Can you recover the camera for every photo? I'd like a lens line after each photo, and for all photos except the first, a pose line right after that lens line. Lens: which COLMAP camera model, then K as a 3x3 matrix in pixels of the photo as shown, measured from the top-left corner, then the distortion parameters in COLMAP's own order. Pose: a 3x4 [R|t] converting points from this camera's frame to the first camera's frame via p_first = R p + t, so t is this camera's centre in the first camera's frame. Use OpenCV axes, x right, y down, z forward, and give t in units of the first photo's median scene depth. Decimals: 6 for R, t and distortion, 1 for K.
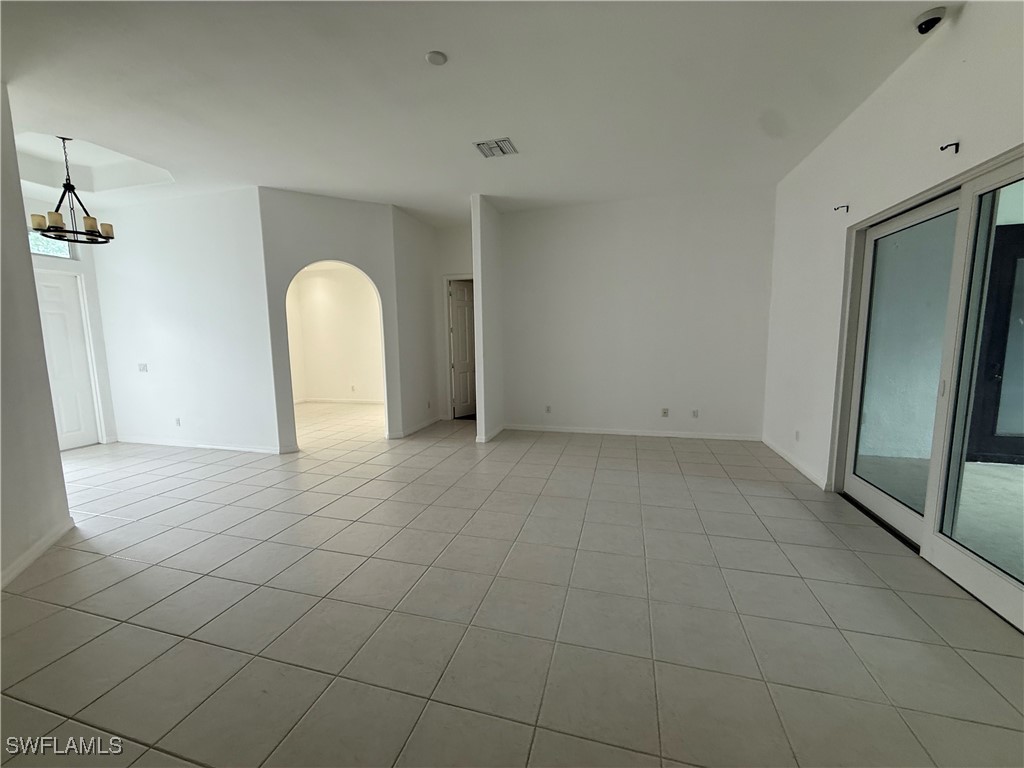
lens RADIAL K [[409.2, 0, 510.6], [0, 409.2, 386.4], [0, 0, 1]] dist [-0.000082, -0.000488]
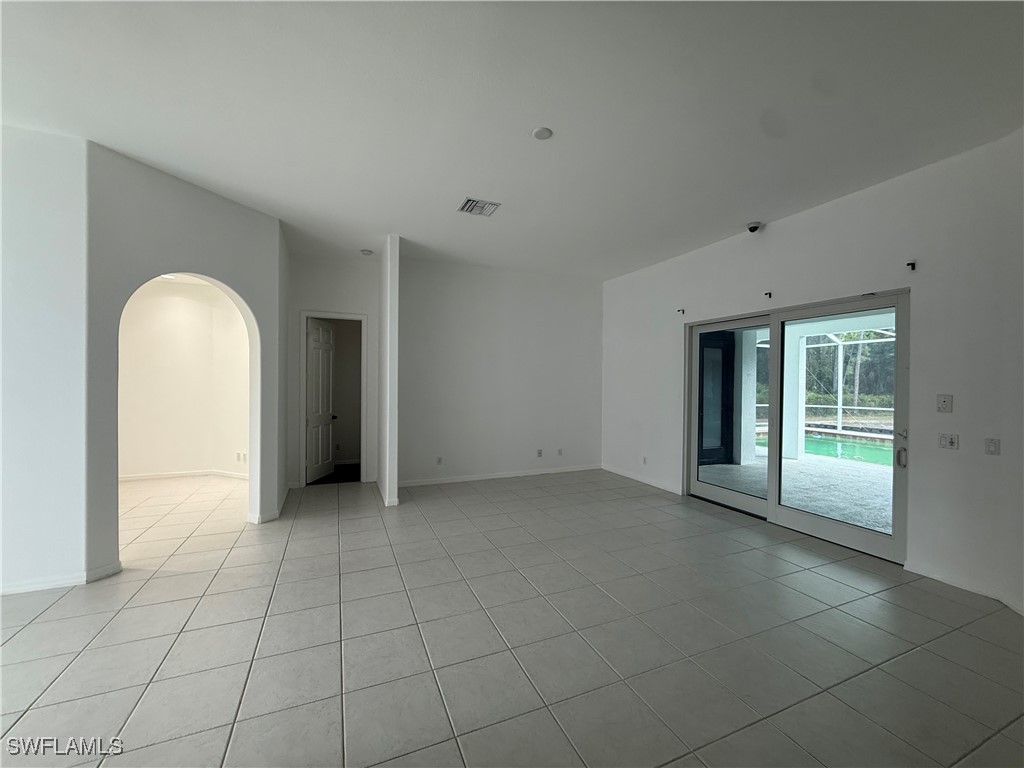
lens RADIAL K [[409.2, 0, 512.3], [0, 409.2, 384.3], [0, 0, 1]] dist [-0.000082, -0.000488]
pose [[0.775416, 0.019086, 0.631163, -0.457438], [0.055504, 0.993614, -0.098235, -0.022746], [-0.629007, 0.111205, 0.769405, 0.146929]]
